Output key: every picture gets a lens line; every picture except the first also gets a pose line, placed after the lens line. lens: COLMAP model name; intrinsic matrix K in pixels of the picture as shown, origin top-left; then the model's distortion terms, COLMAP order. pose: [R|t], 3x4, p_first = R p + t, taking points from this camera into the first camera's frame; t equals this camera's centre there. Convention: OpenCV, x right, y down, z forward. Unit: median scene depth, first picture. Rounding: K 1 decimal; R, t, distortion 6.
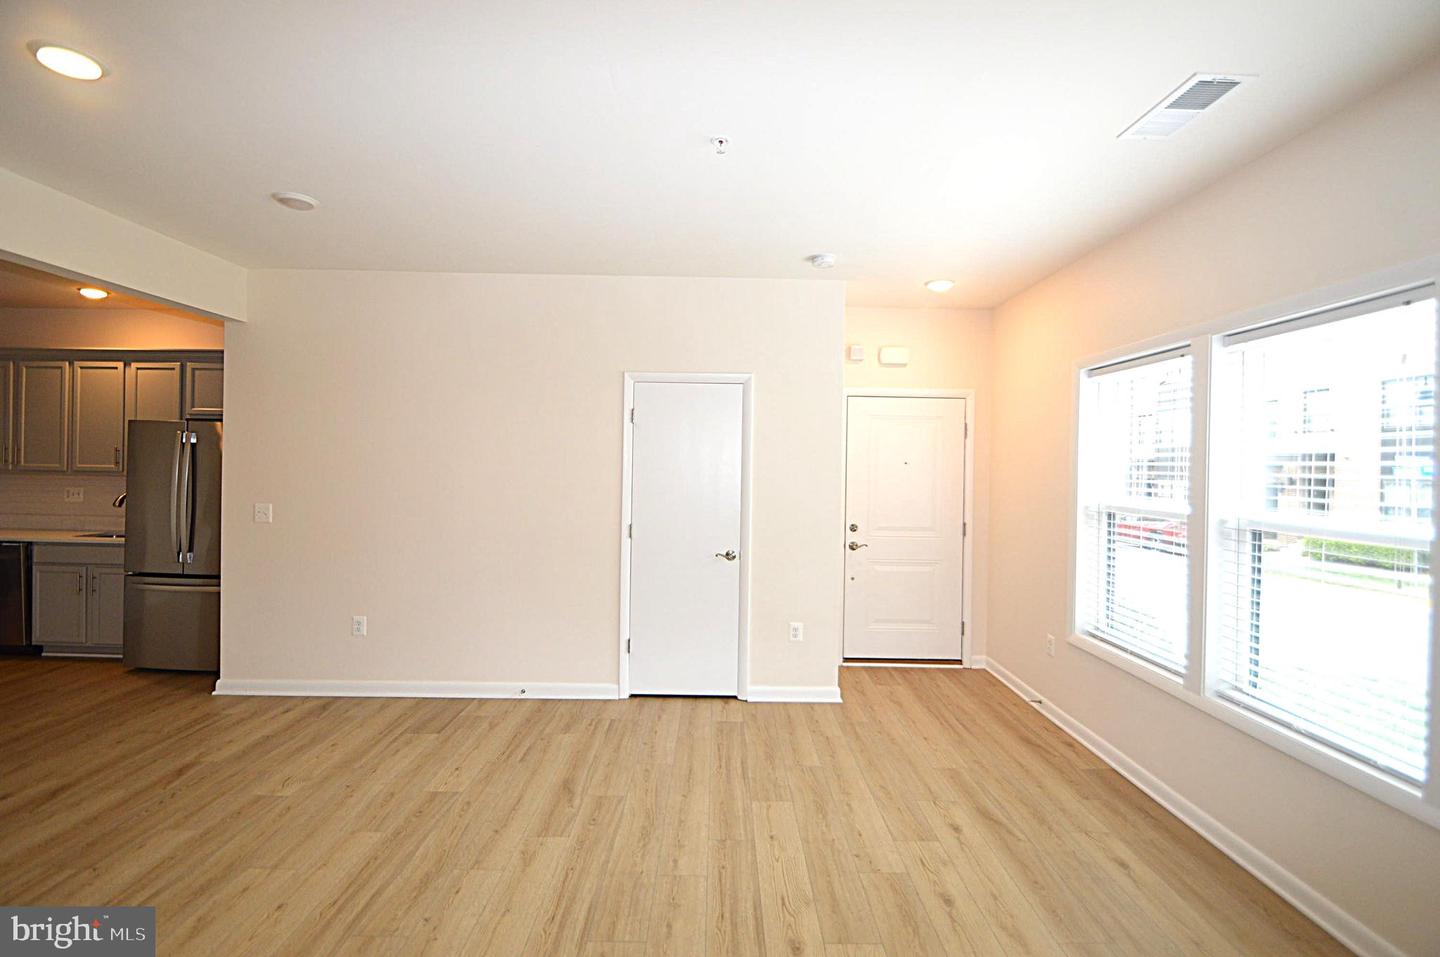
lens RADIAL K [[639.1, 0, 725.3], [0, 639.1, 466.2], [0, 0, 1]] dist [0.013487, -0.016507]
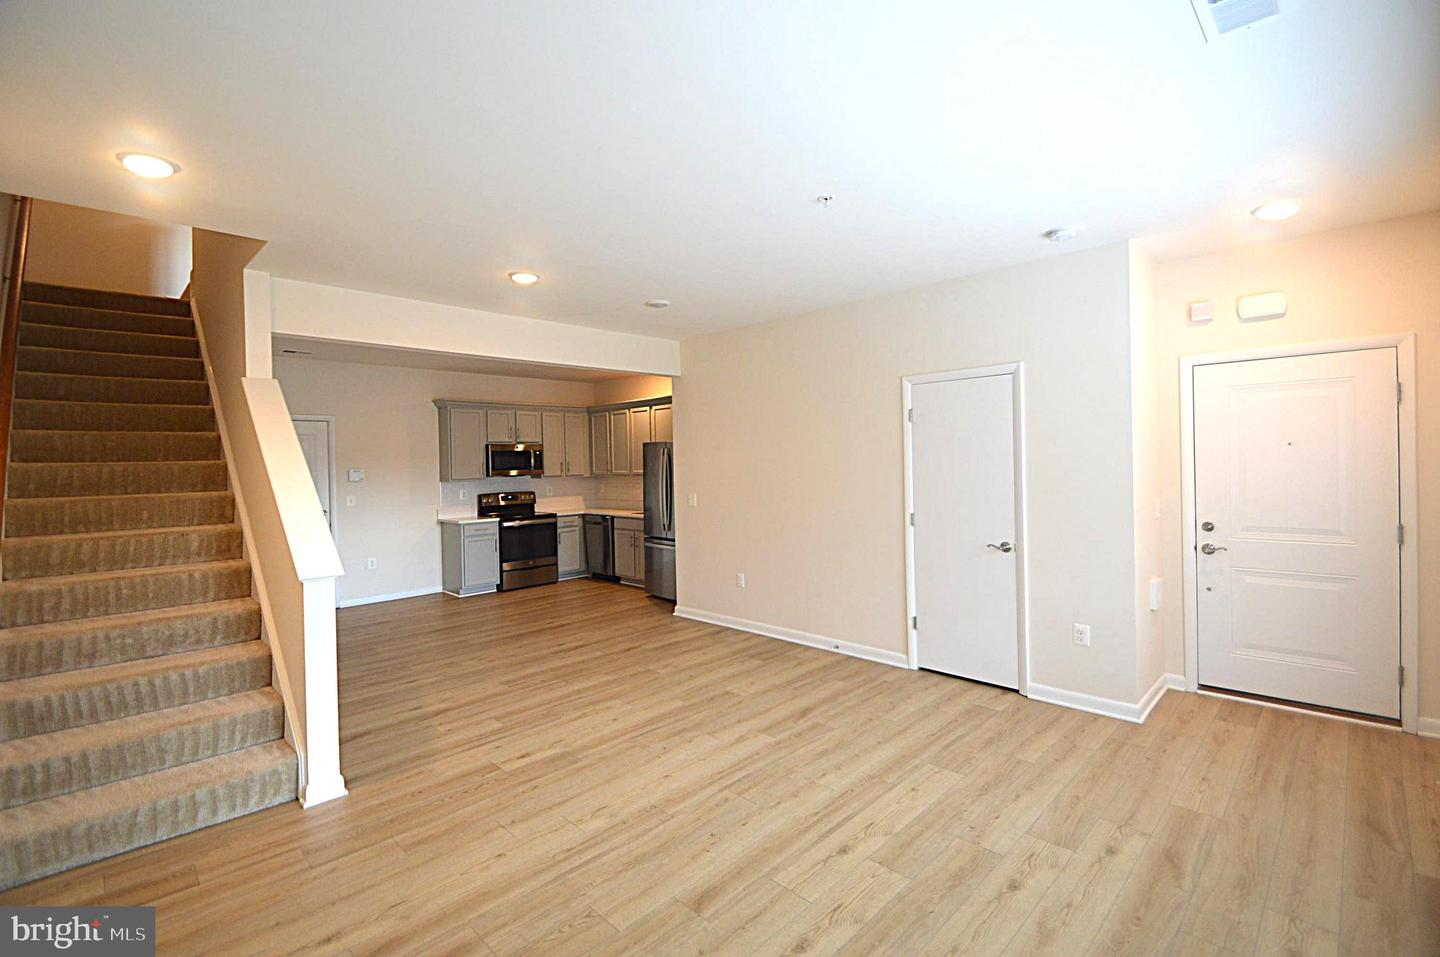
lens RADIAL K [[639.1, 0, 726.5], [0, 639.1, 467.9], [0, 0, 1]] dist [0.013487, -0.016507]
pose [[0.703368, -0.025610, -0.710365, 0.434695], [0.032010, 0.999478, -0.004339, 0.006839], [0.710105, -0.019687, 0.703820, -0.008833]]
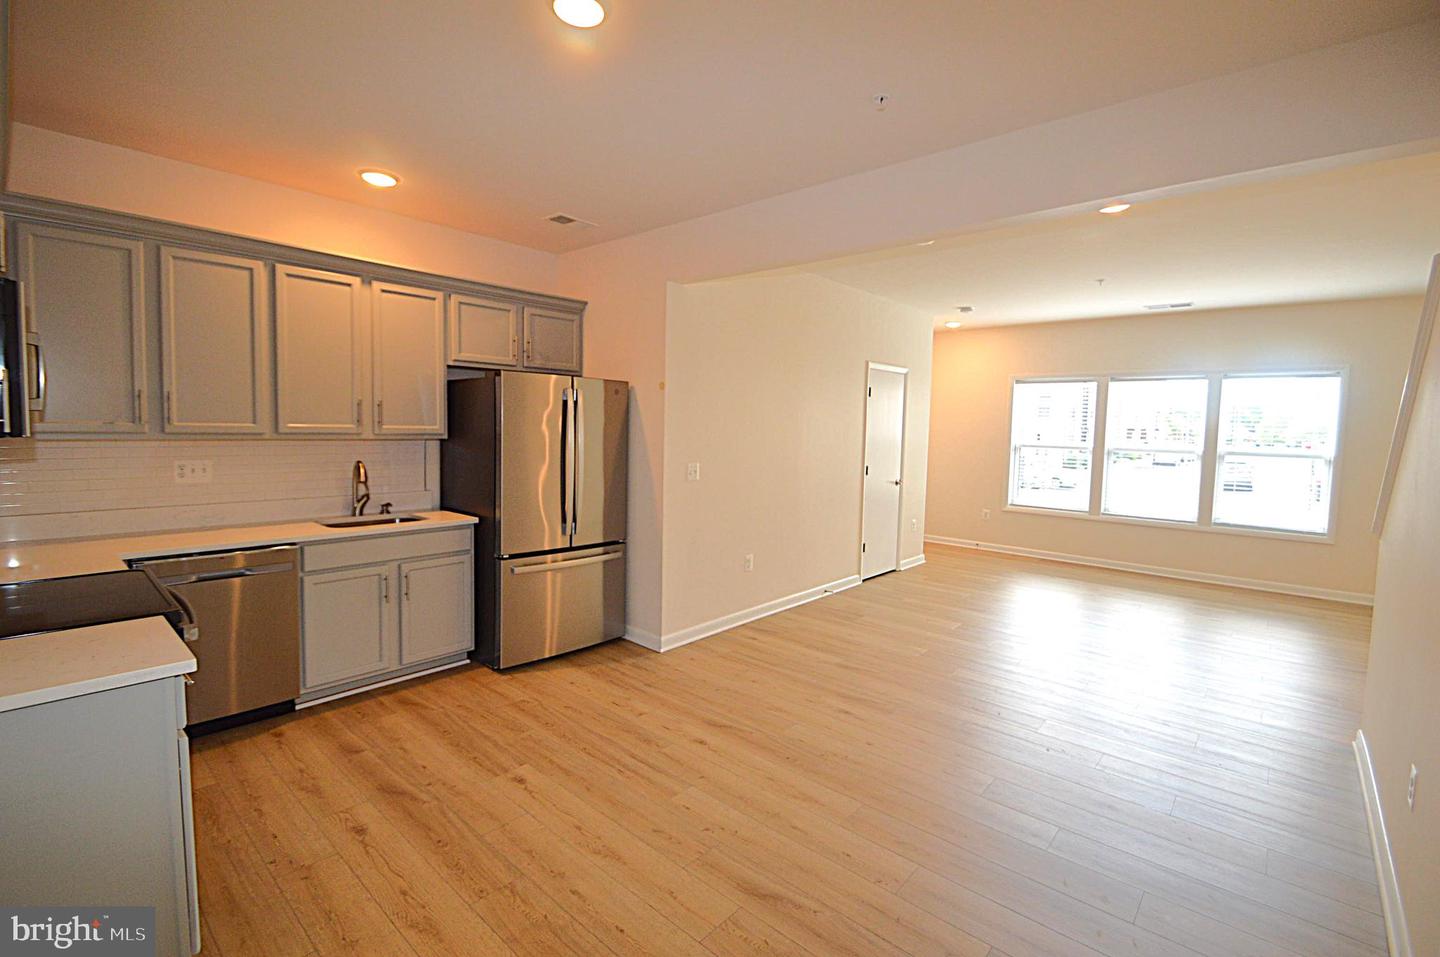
lens RADIAL K [[639.1, 0, 726.3], [0, 639.1, 466.2], [0, 0, 1]] dist [0.013487, -0.016507]
pose [[0.670288, -0.049213, 0.740467, -1.523851], [-0.010455, 0.997073, 0.075731, -0.017314], [-0.742027, -0.058504, 0.667812, 0.270819]]
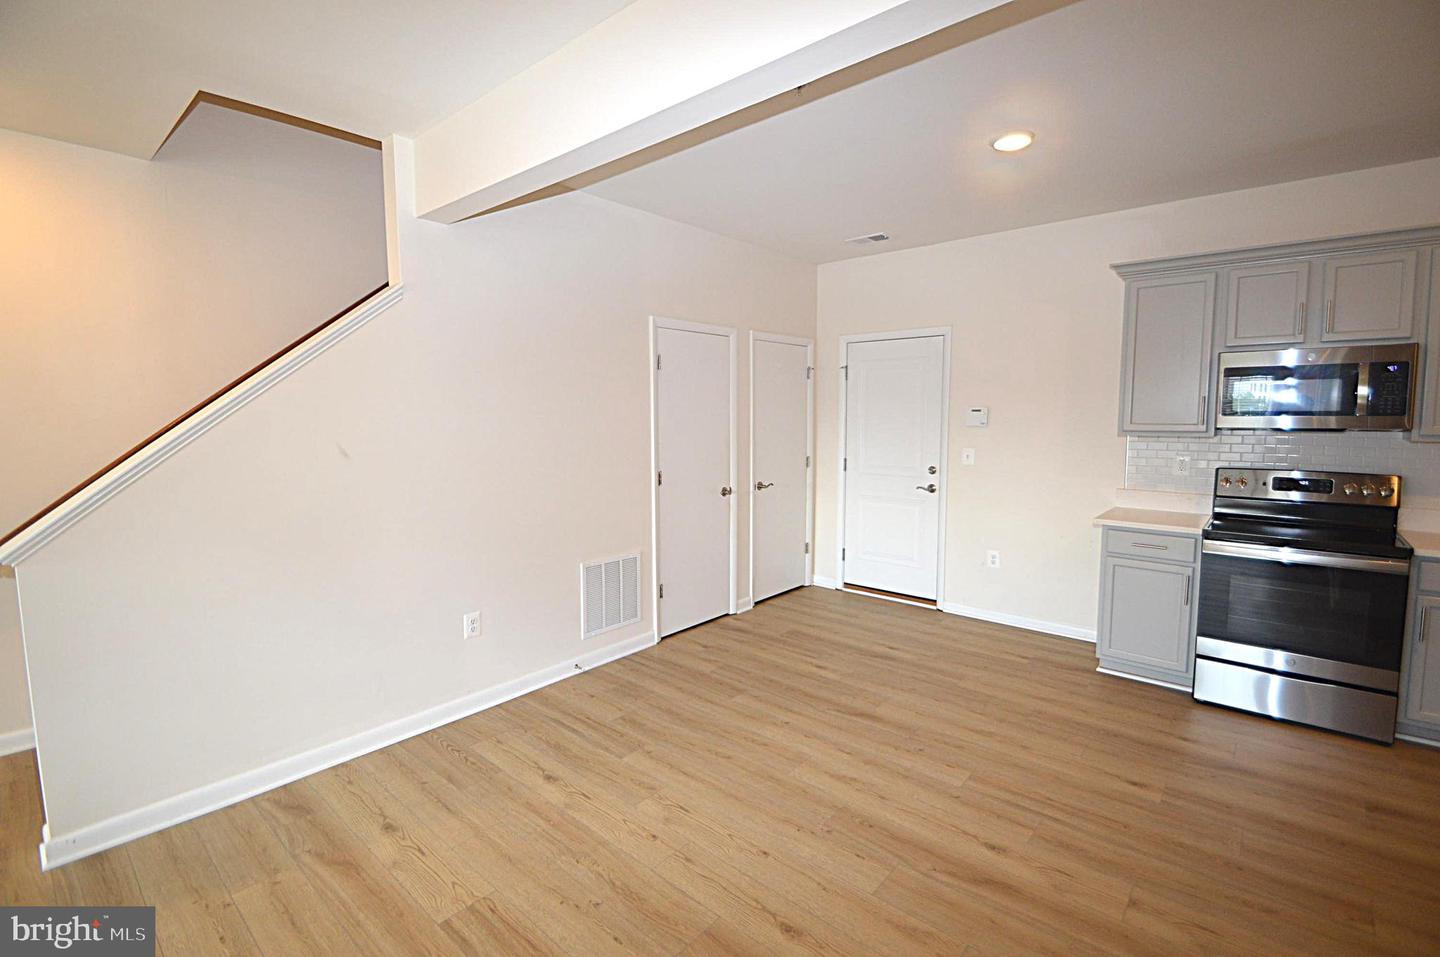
lens RADIAL K [[639.1, 0, 724.8], [0, 639.1, 467.8], [0, 0, 1]] dist [0.013487, -0.016507]
pose [[-0.660430, 0.049062, -0.749283, -0.437038], [-0.009562, 0.997233, 0.073726, -0.003604], [0.750827, 0.055856, -0.658133, 0.955741]]
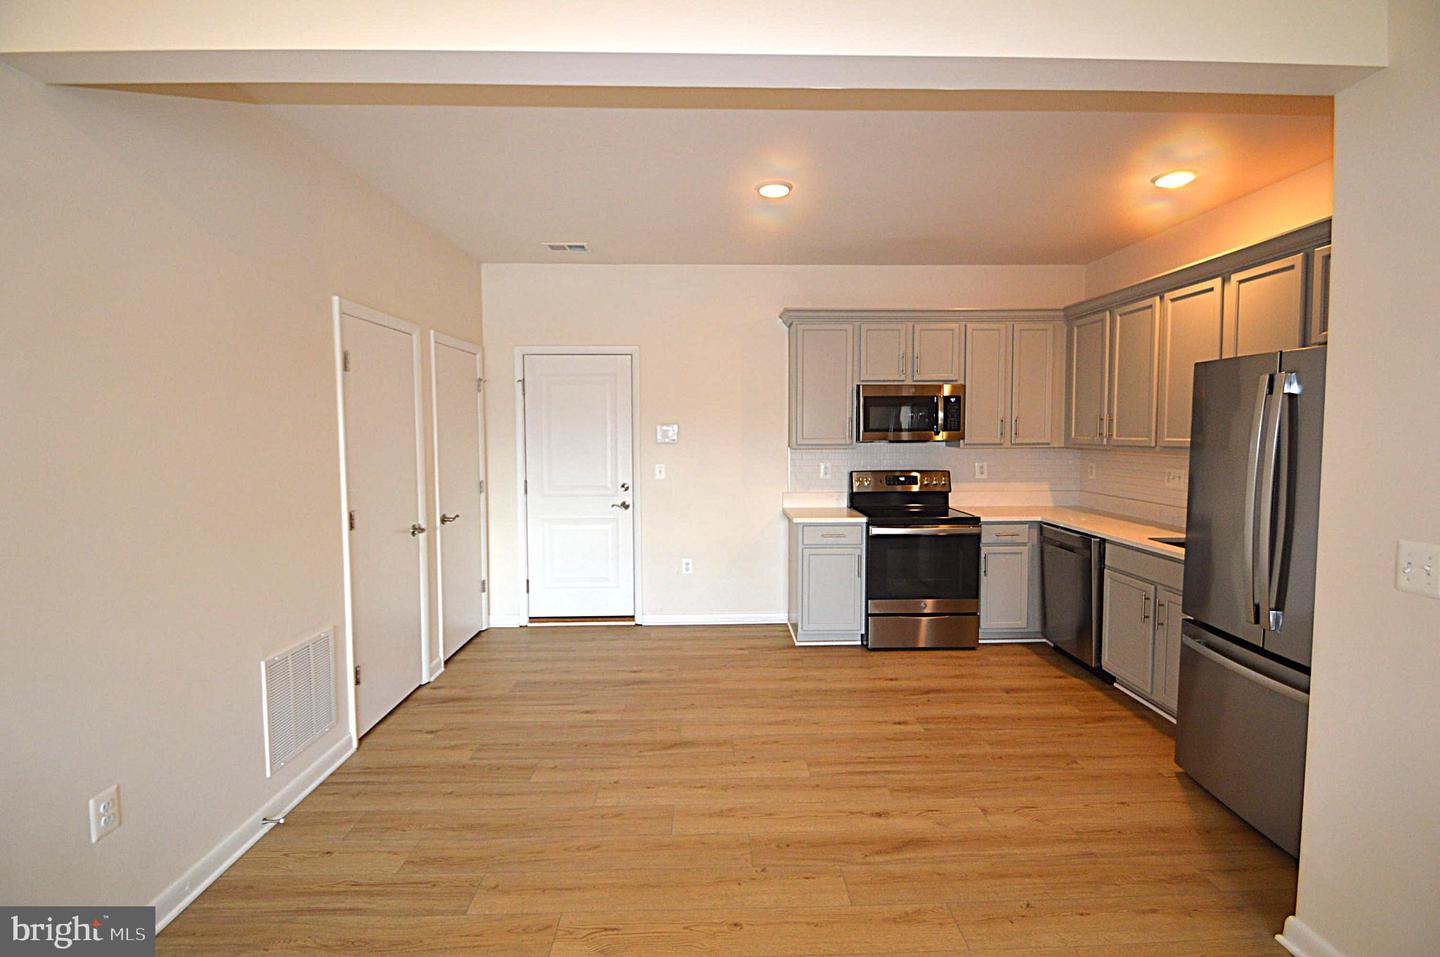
lens RADIAL K [[639.1, 0, 724.6], [0, 639.1, 466.1], [0, 0, 1]] dist [0.013487, -0.016507]
pose [[0.016492, 0.040182, -0.999056, -0.381947], [0.003602, 0.999183, 0.040247, -0.002200], [0.999858, -0.004262, 0.016334, 0.619882]]
